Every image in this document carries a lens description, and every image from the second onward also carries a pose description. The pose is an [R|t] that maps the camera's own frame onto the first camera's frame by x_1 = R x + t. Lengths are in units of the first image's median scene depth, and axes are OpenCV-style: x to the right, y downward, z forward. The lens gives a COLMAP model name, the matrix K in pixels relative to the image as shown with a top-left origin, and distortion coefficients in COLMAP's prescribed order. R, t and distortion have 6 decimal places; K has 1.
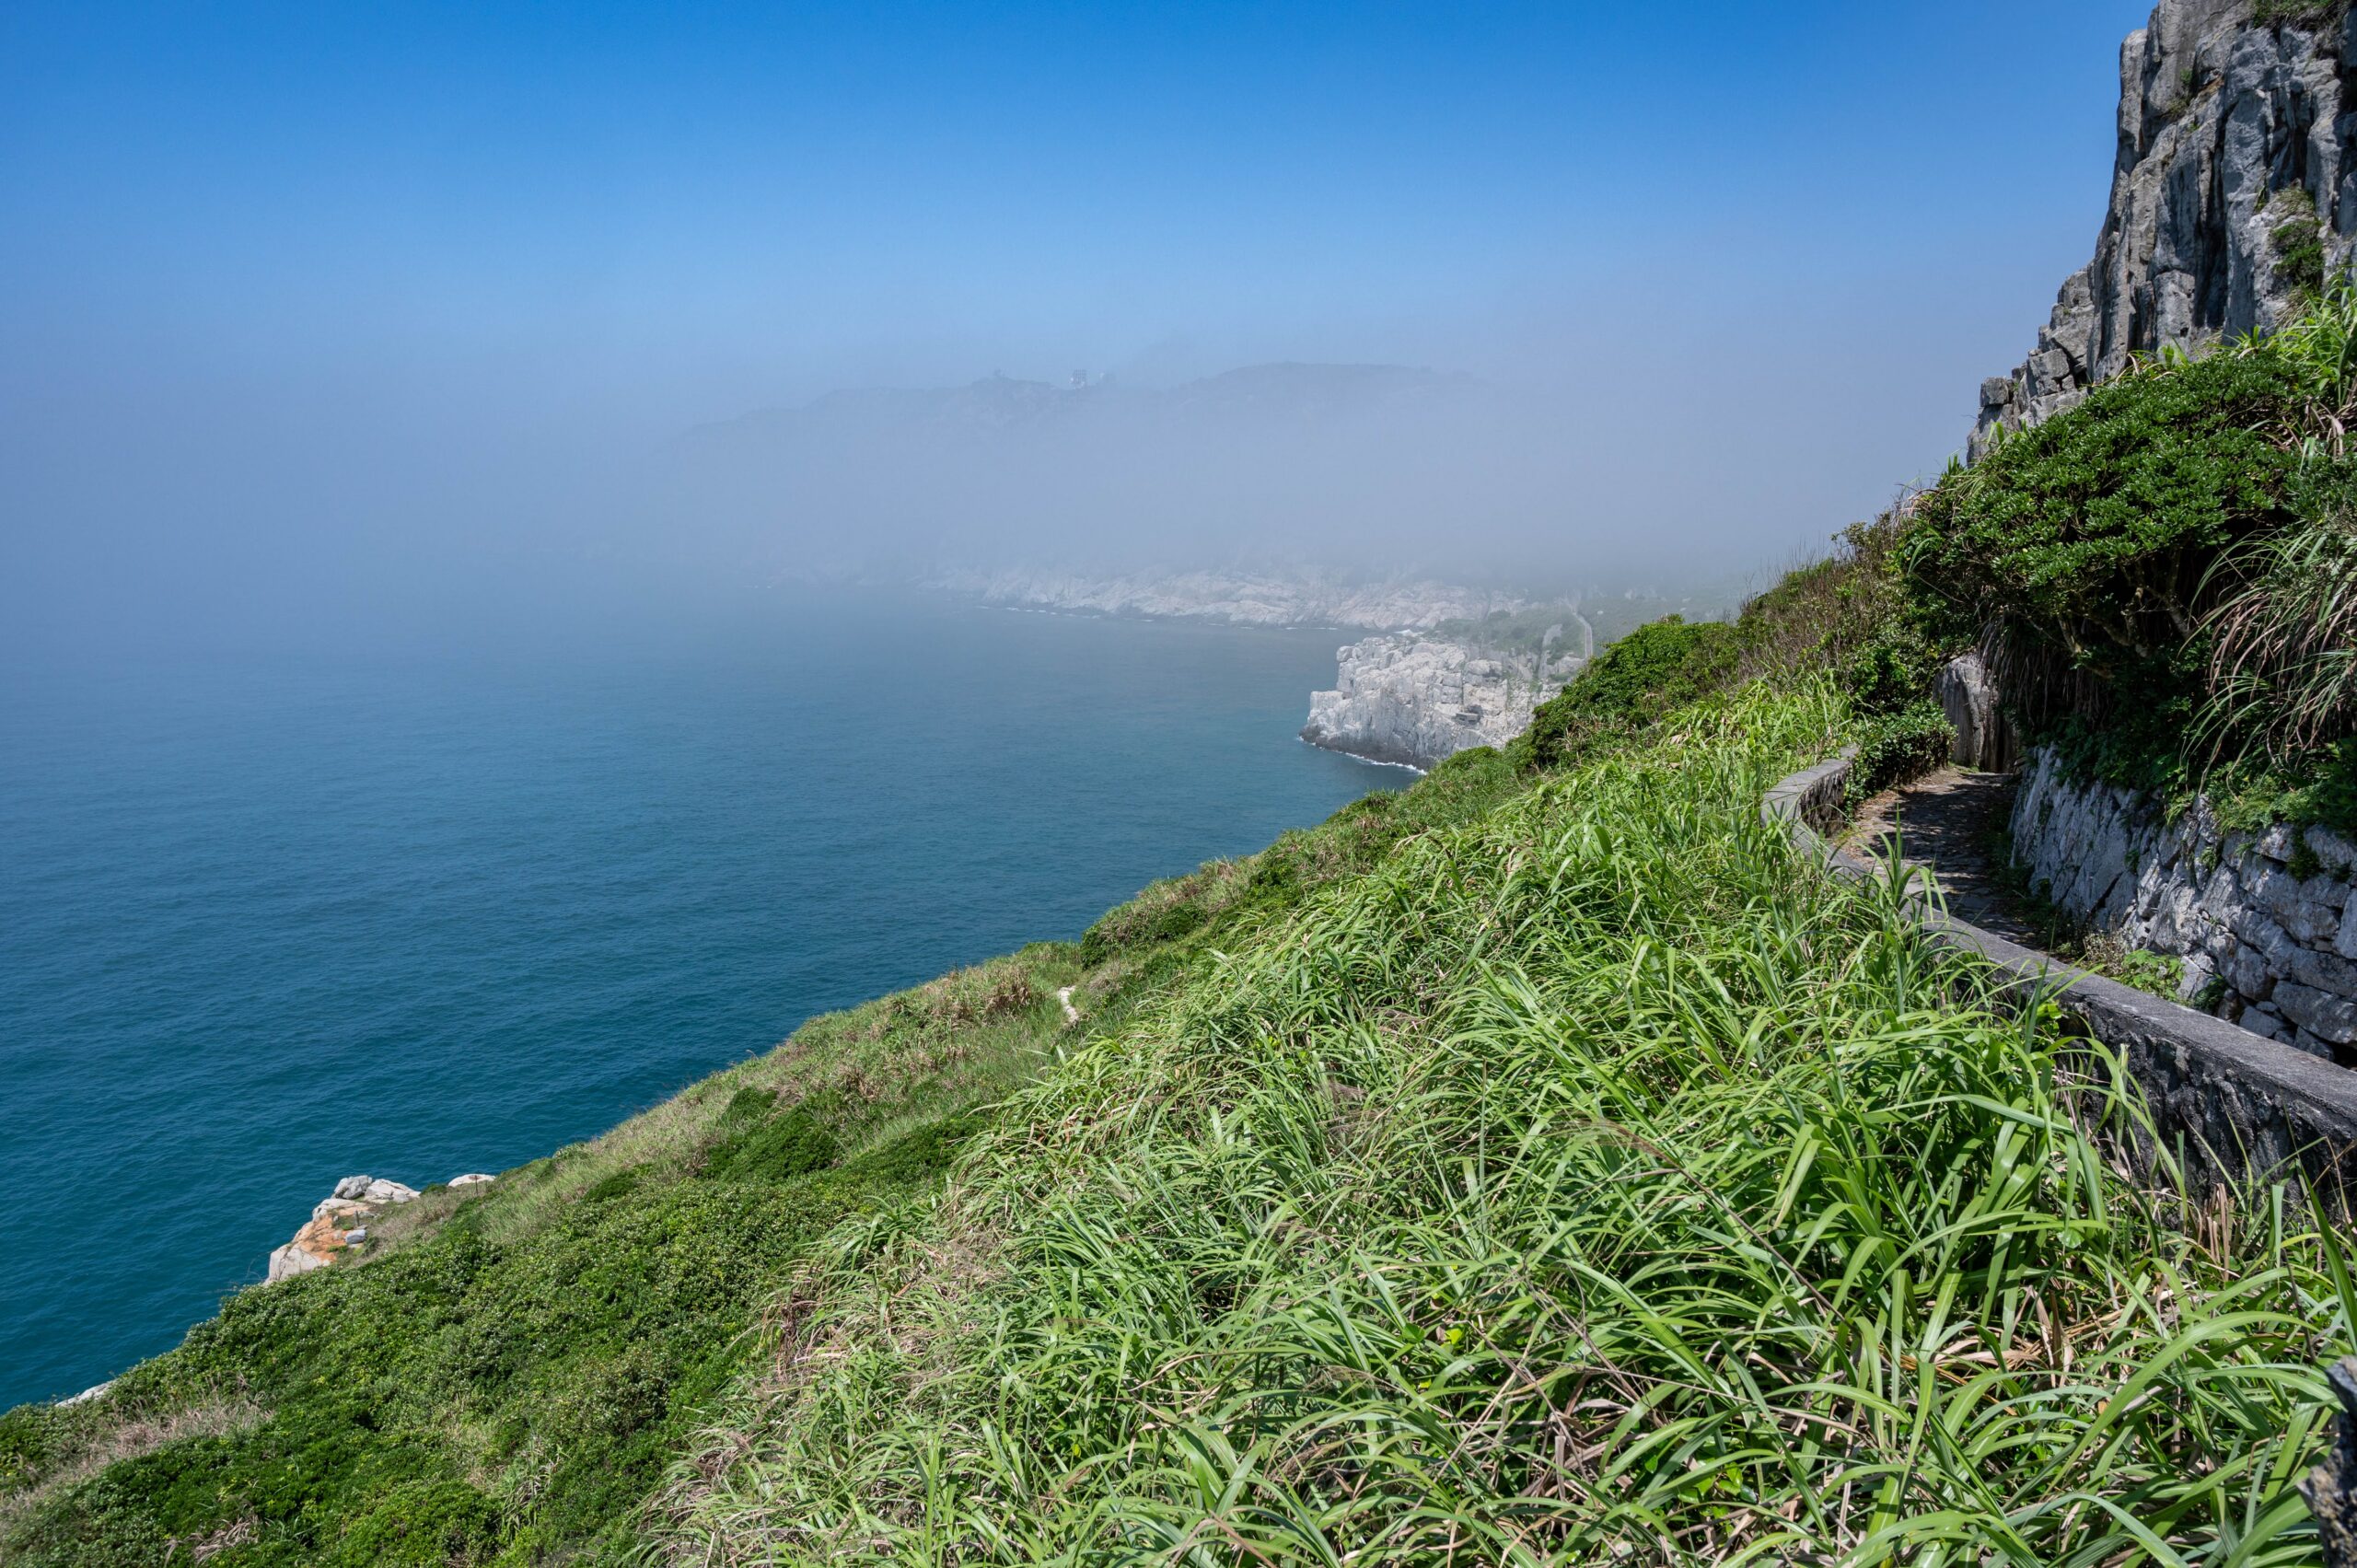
lens RADIAL K [[1580.0, 0, 1170.8], [0, 1580.0, 789.5], [0, 0, 1]] dist [-0.003295, 0.000222]
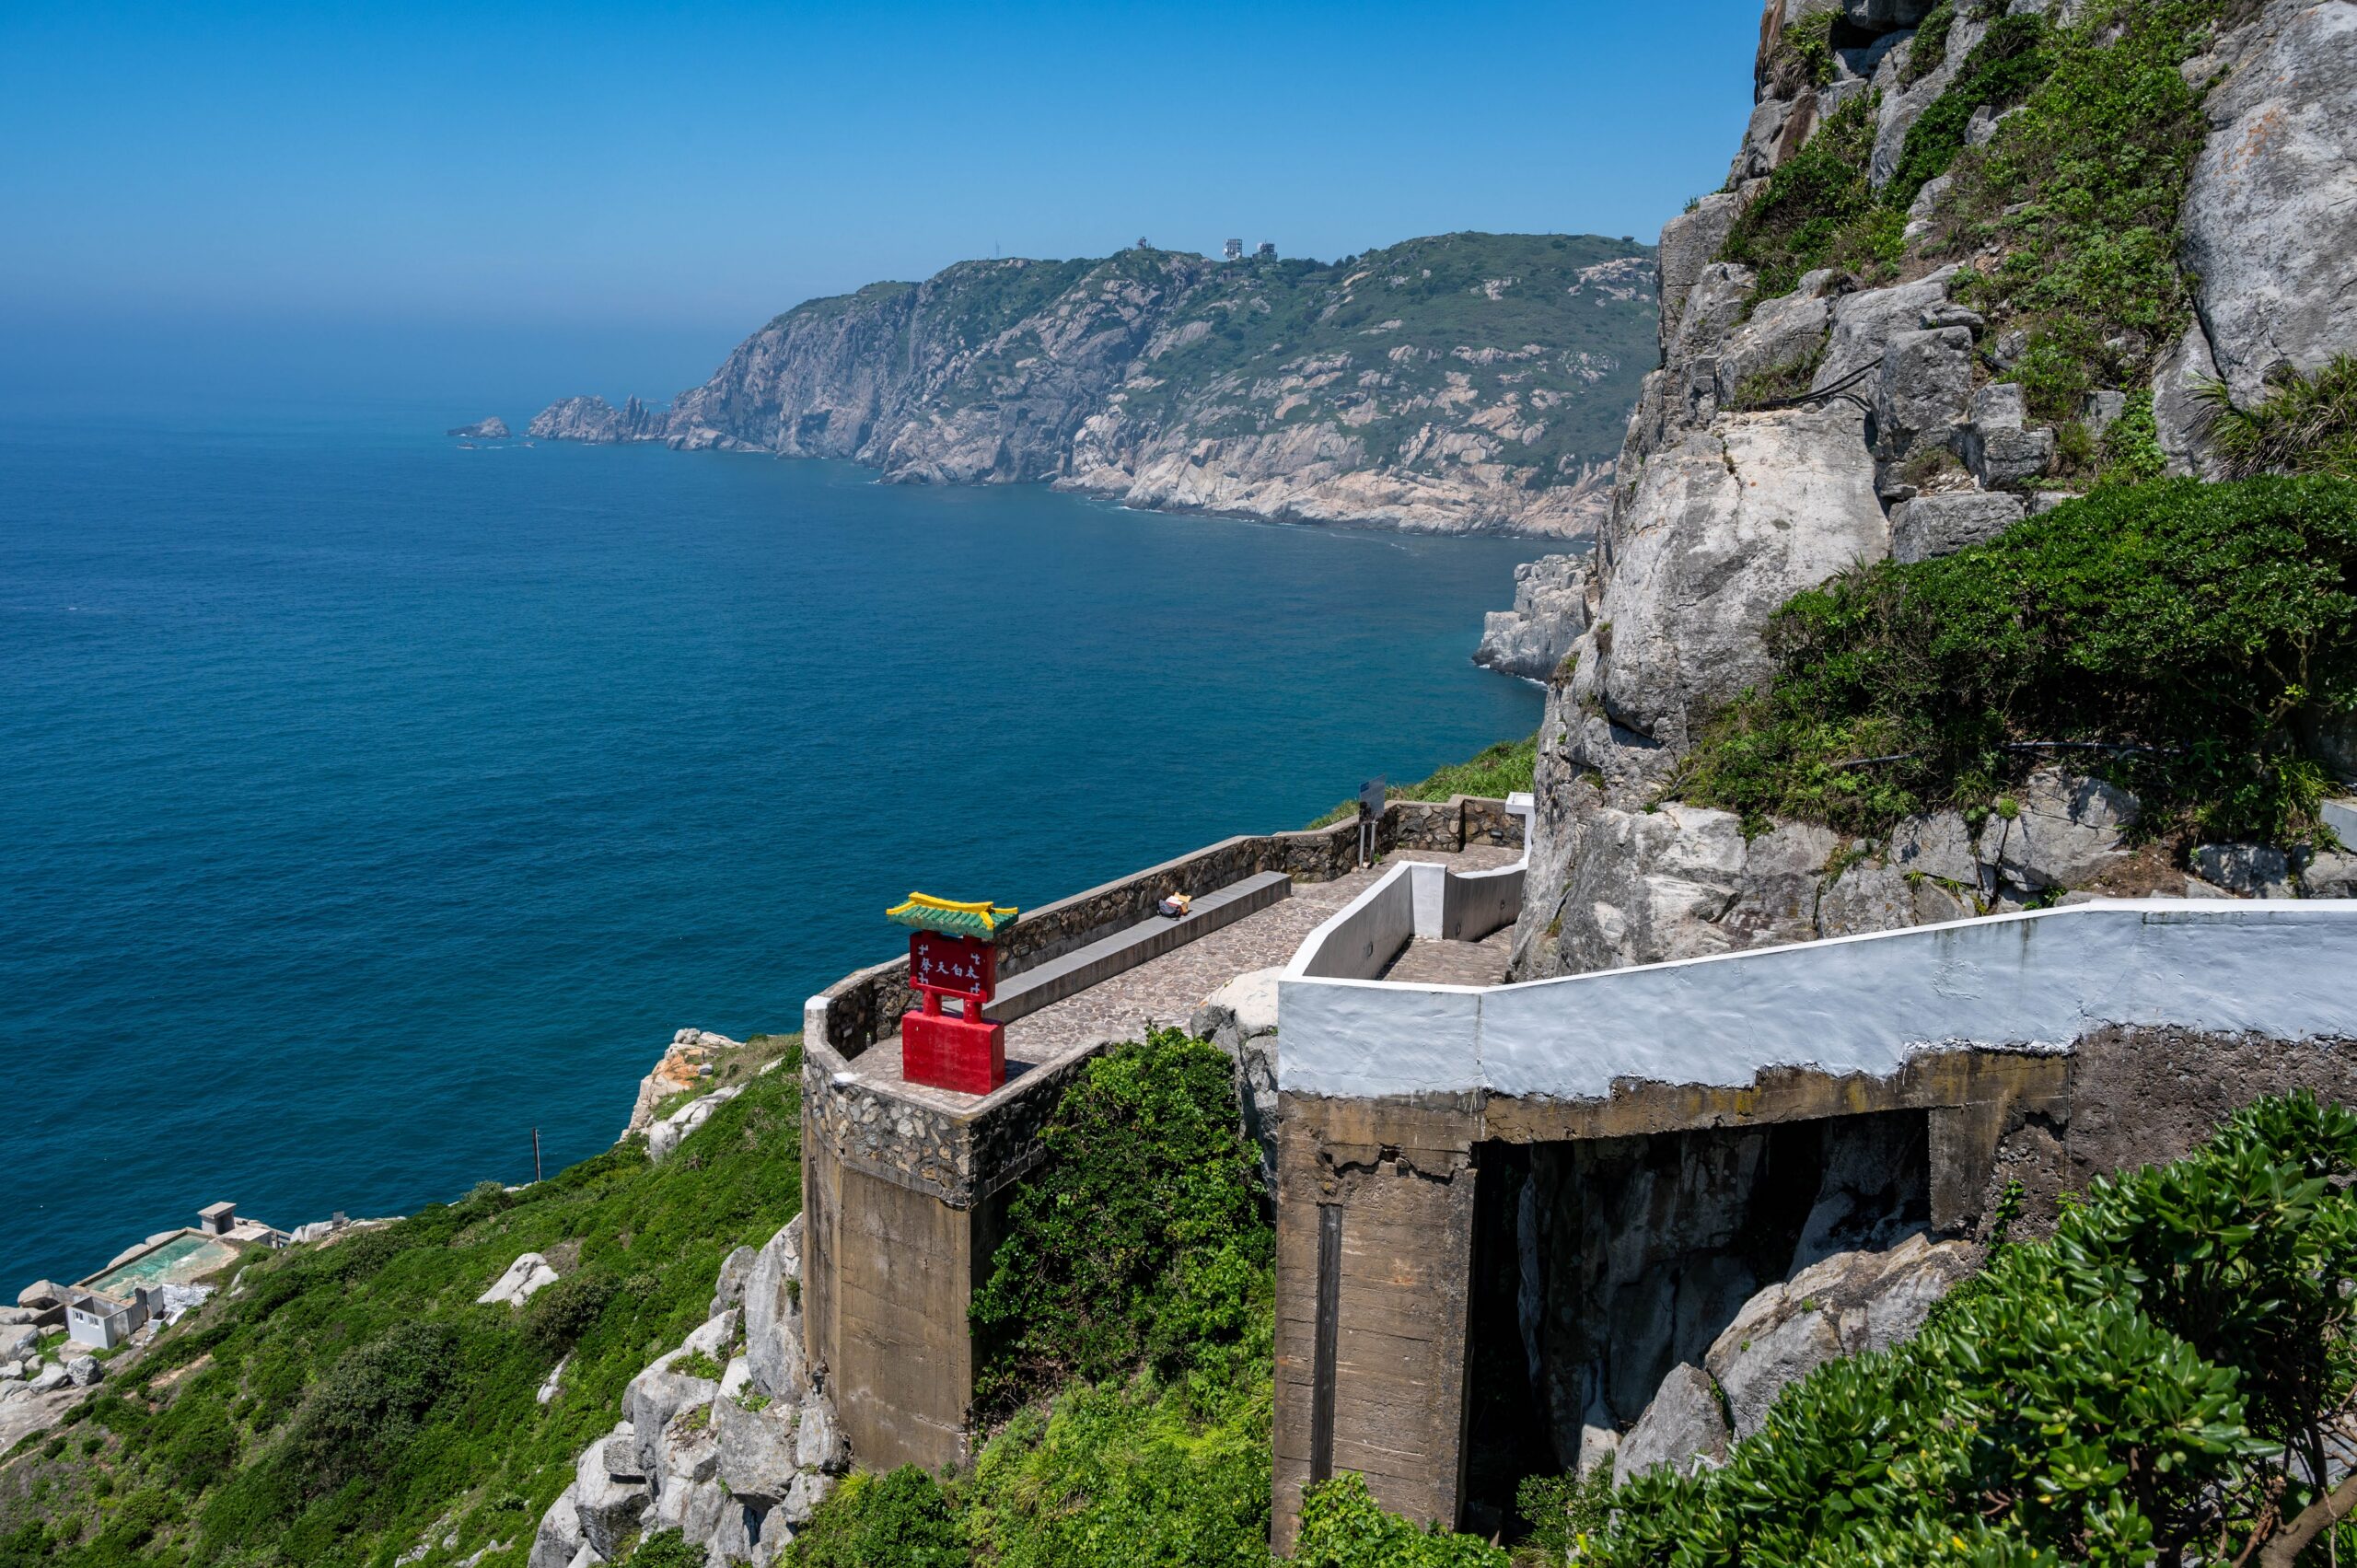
lens RADIAL K [[1838.0, 0, 1183.6], [0, 1838.0, 770.4], [0, 0, 1]] dist [-0.004265, -0.002186]
pose [[0.996956, 0.018224, -0.075808, -0.021564], [-0.015641, 0.999281, 0.034523, -0.014779], [0.076383, -0.033232, 0.996525, -0.417103]]
